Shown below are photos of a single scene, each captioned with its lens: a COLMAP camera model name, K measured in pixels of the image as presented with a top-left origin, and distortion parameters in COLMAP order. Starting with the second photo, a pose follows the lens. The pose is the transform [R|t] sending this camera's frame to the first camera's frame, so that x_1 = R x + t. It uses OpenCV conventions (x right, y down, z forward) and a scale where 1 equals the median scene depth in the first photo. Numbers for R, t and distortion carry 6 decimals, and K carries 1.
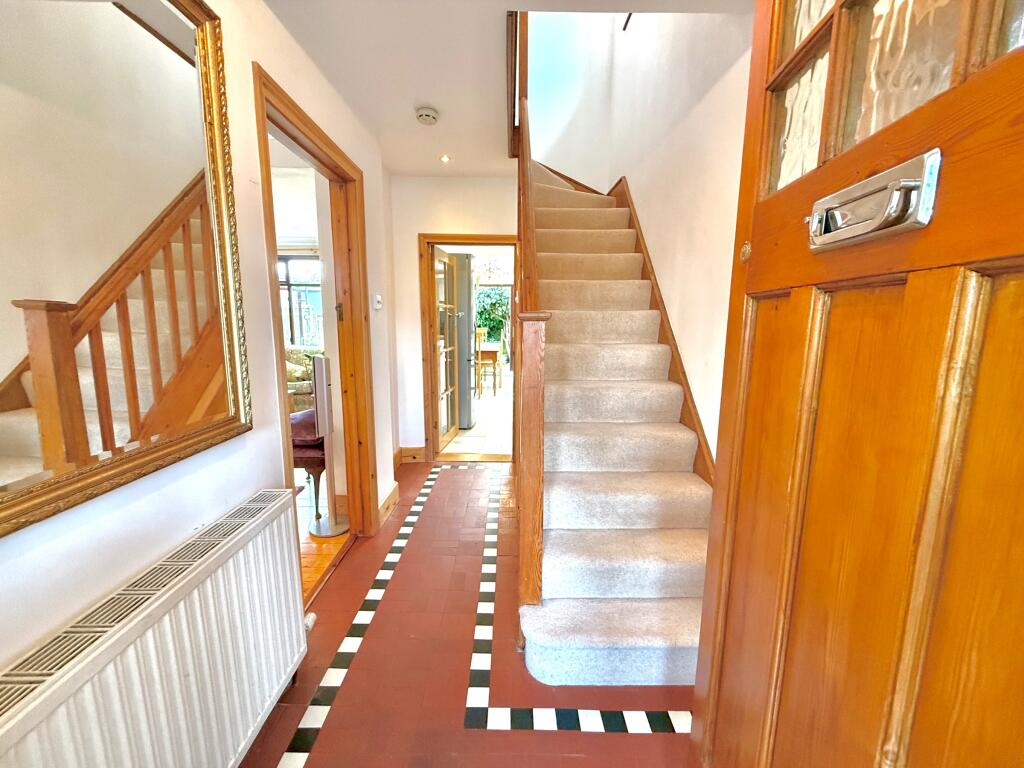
lens RADIAL K [[412.7, 0, 510.3], [0, 412.7, 384.9], [0, 0, 1]] dist [-0.002783, 0.000899]
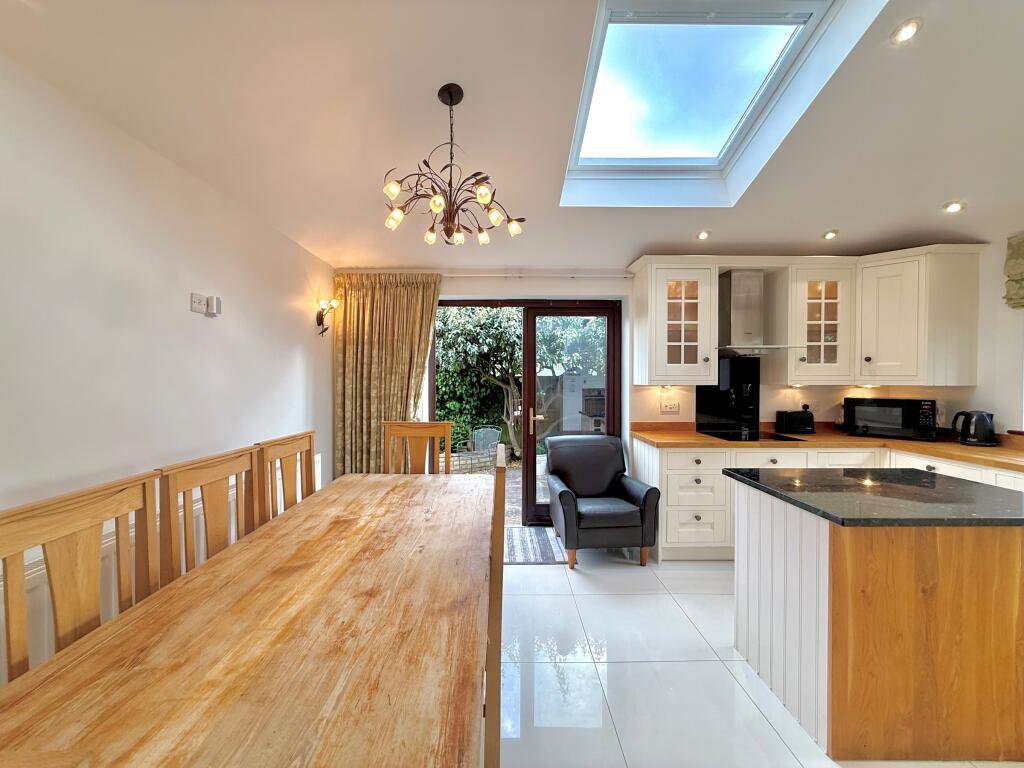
lens RADIAL K [[412.7, 0, 506.0], [0, 412.7, 384.0], [0, 0, 1]] dist [-0.002783, 0.000899]
pose [[0.999925, -0.002871, -0.011880, -0.008076], [0.001054, 0.988645, -0.150263, -0.084356], [0.012177, 0.150239, 0.988575, 0.499152]]
